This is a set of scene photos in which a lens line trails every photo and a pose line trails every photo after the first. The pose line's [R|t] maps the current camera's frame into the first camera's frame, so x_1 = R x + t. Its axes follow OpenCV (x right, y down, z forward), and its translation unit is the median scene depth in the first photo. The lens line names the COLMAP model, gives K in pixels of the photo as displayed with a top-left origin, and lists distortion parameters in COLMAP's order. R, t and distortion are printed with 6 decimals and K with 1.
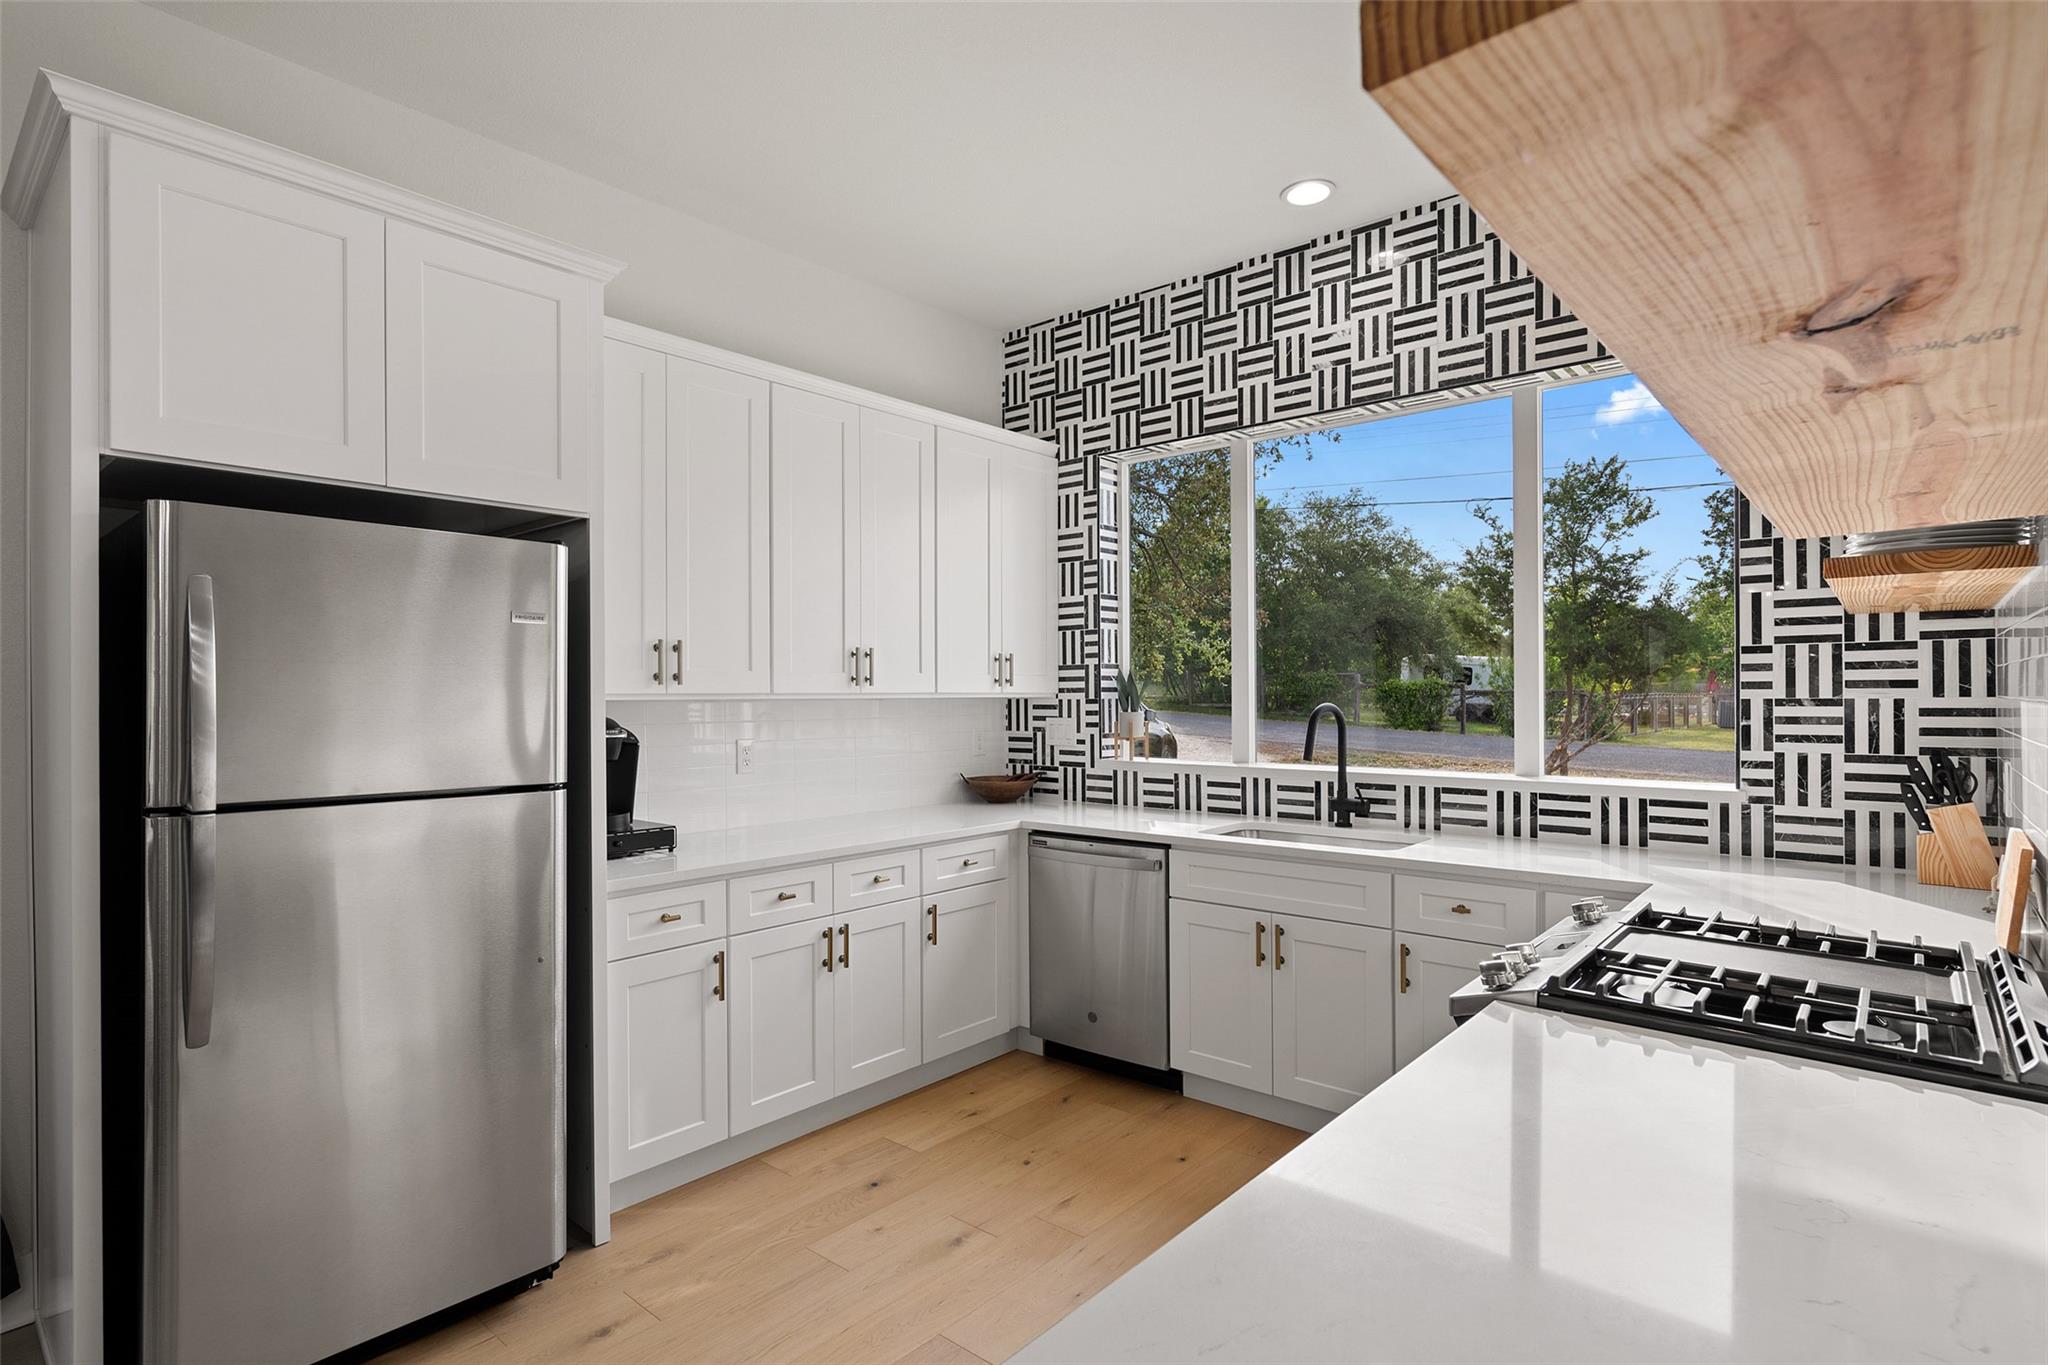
lens RADIAL K [[1028.8, 0, 1009.7], [0, 1028.8, 688.2], [0, 0, 1]] dist [0.002510, 0.001286]
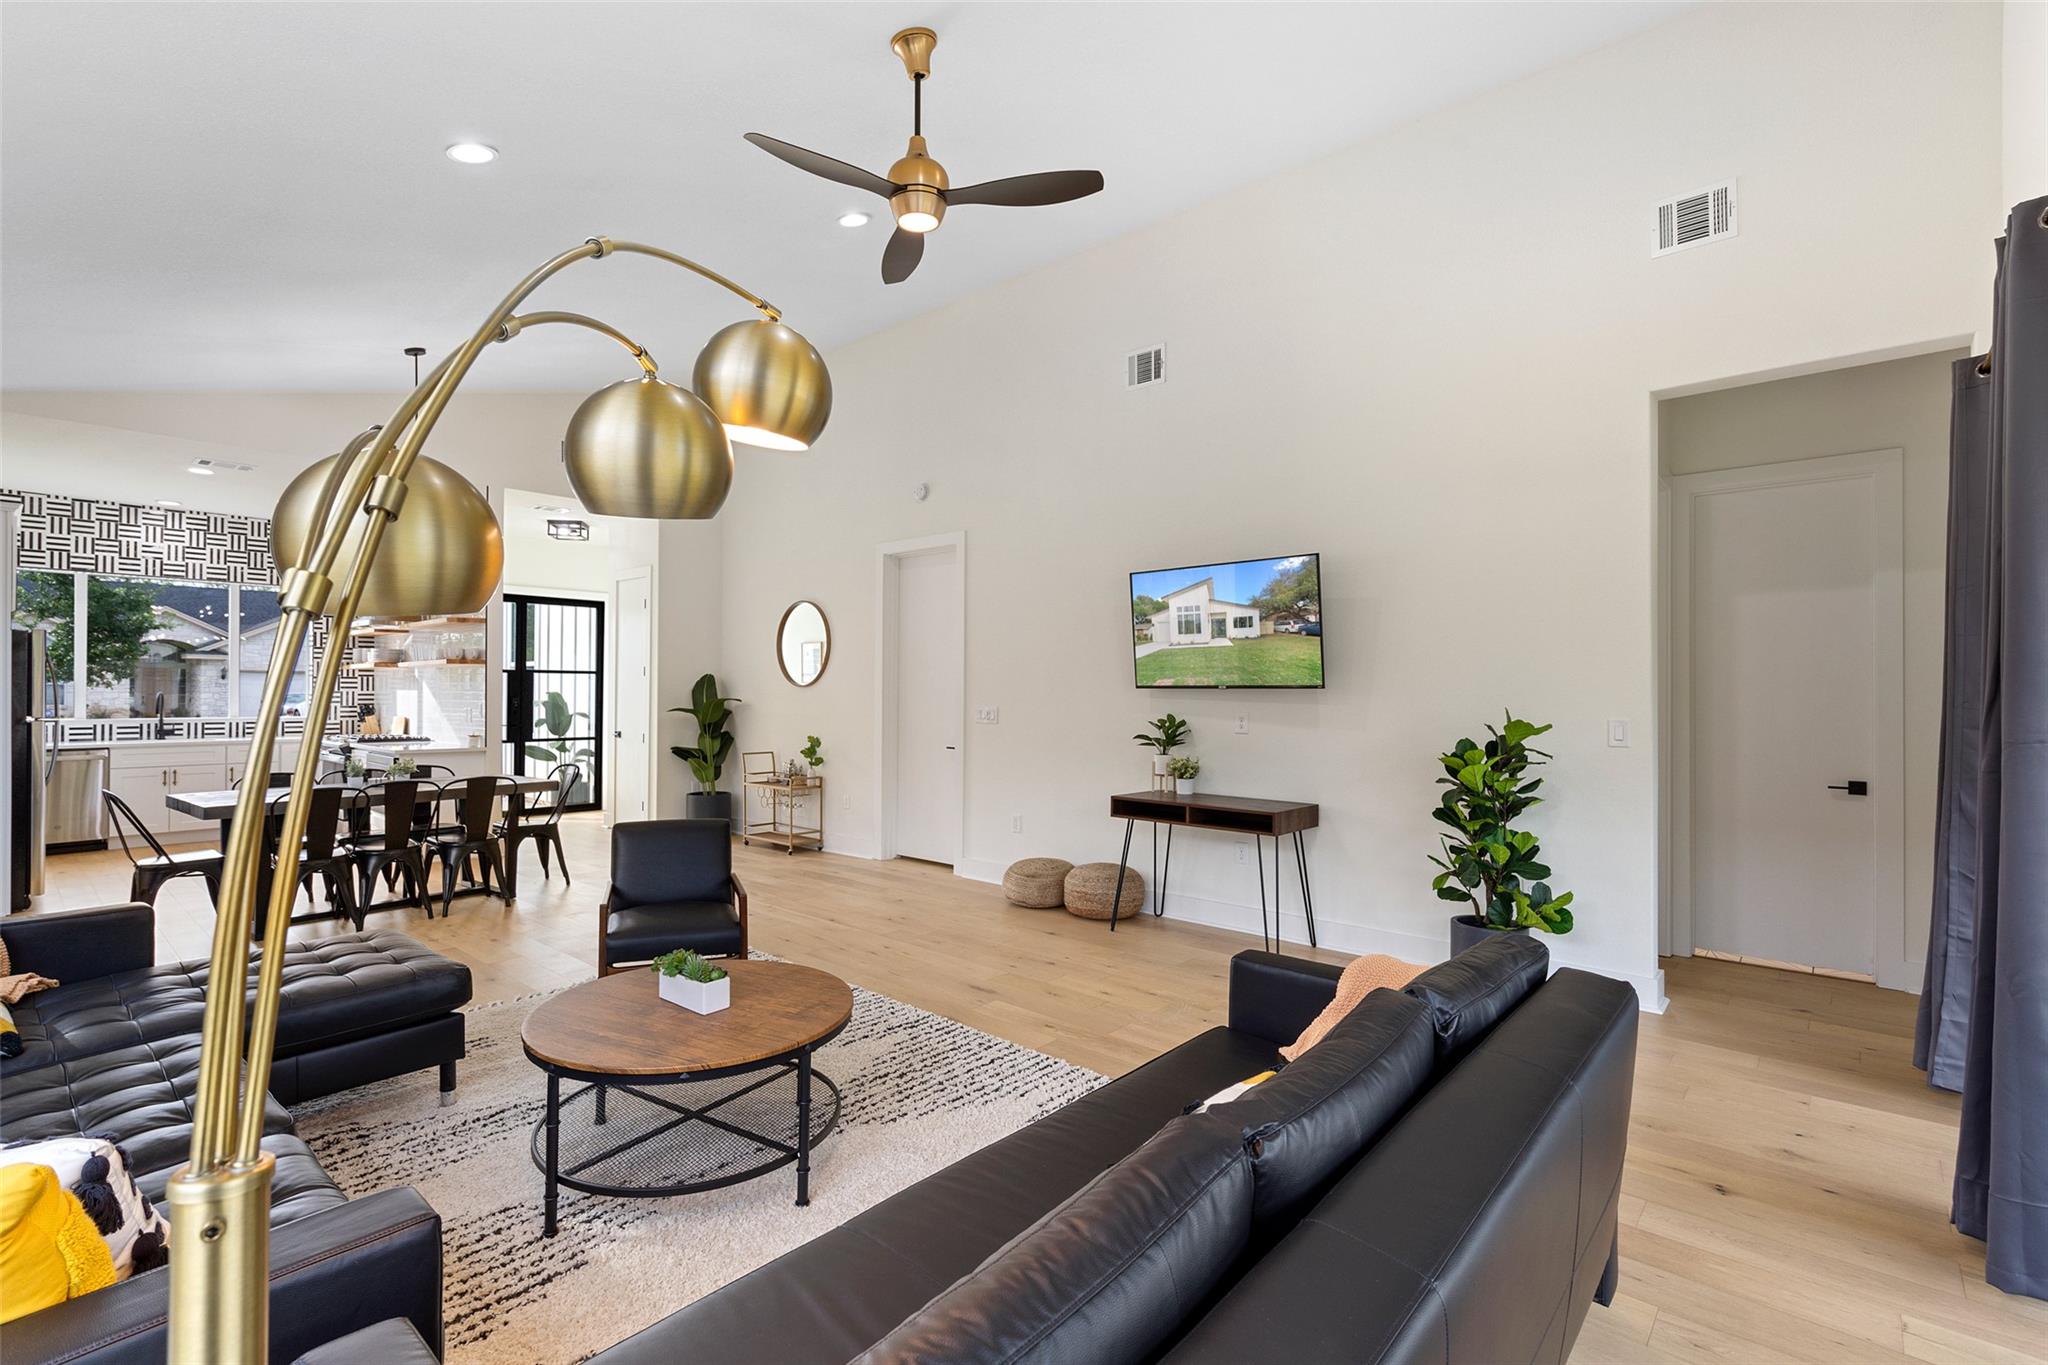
lens RADIAL K [[928.7, 0, 1005.3], [0, 928.7, 683.1], [0, 0, 1]] dist [-0.009504, 0.003558]
pose [[0.014914, 0.015074, 0.999775, -1.854778], [-0.008411, 0.999853, -0.014950, 0.007612], [-0.999853, -0.008186, 0.015039, -1.090007]]
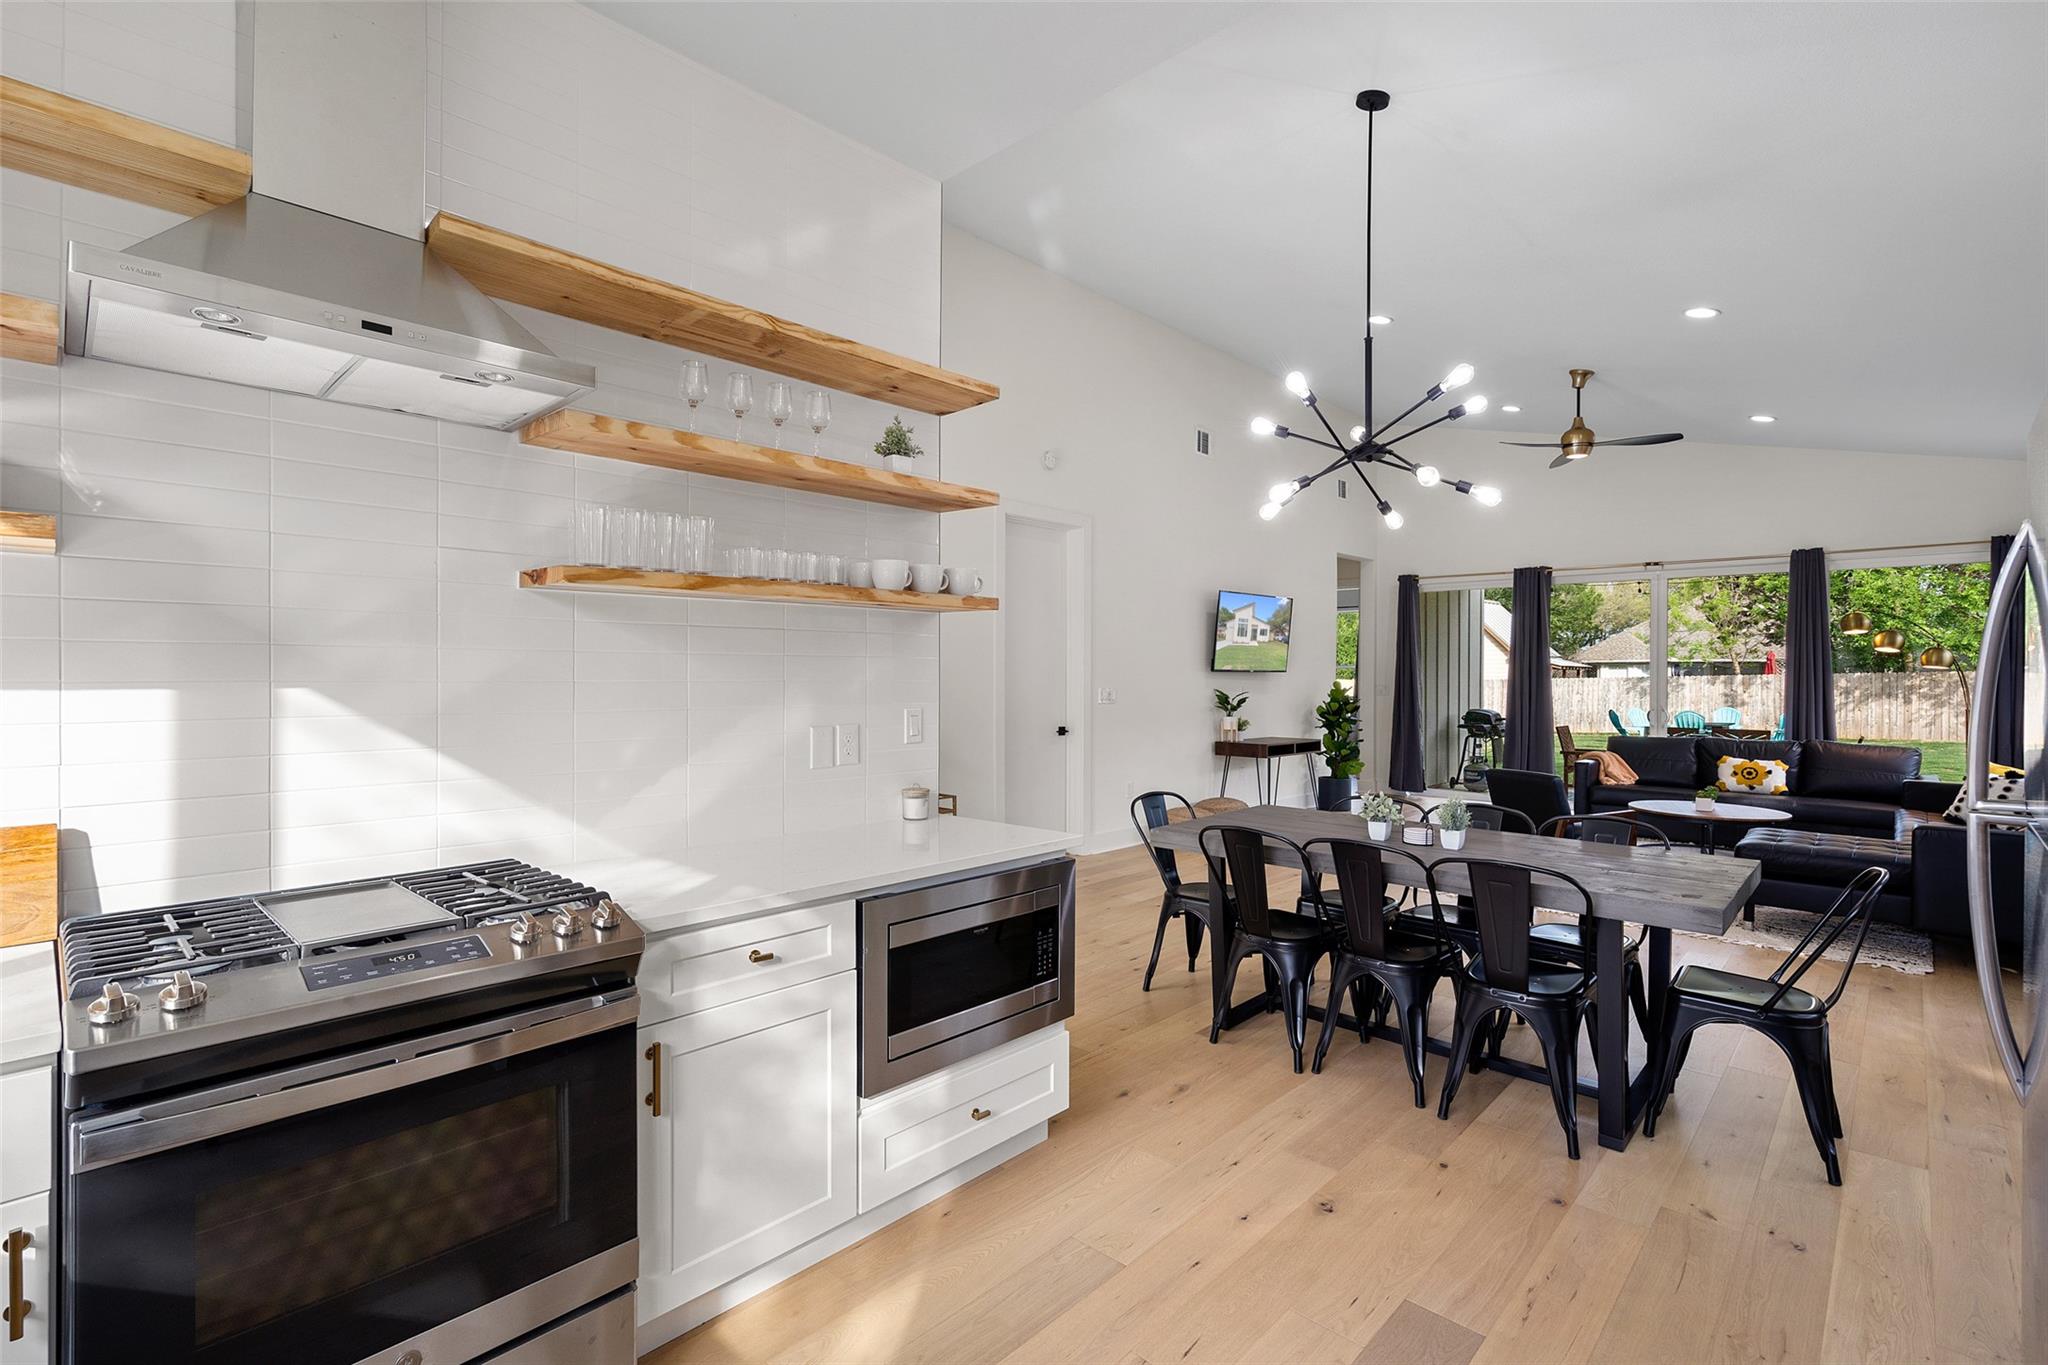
lens RADIAL K [[928.7, 0, 1007.7], [0, 928.7, 669.2], [0, 0, 1]] dist [-0.009504, 0.003558]
pose [[-0.998461, 0.003457, 0.055347, -0.020290], [0.002962, 0.999955, -0.009040, 0.004053], [-0.055376, -0.008862, -0.998426, 0.850906]]
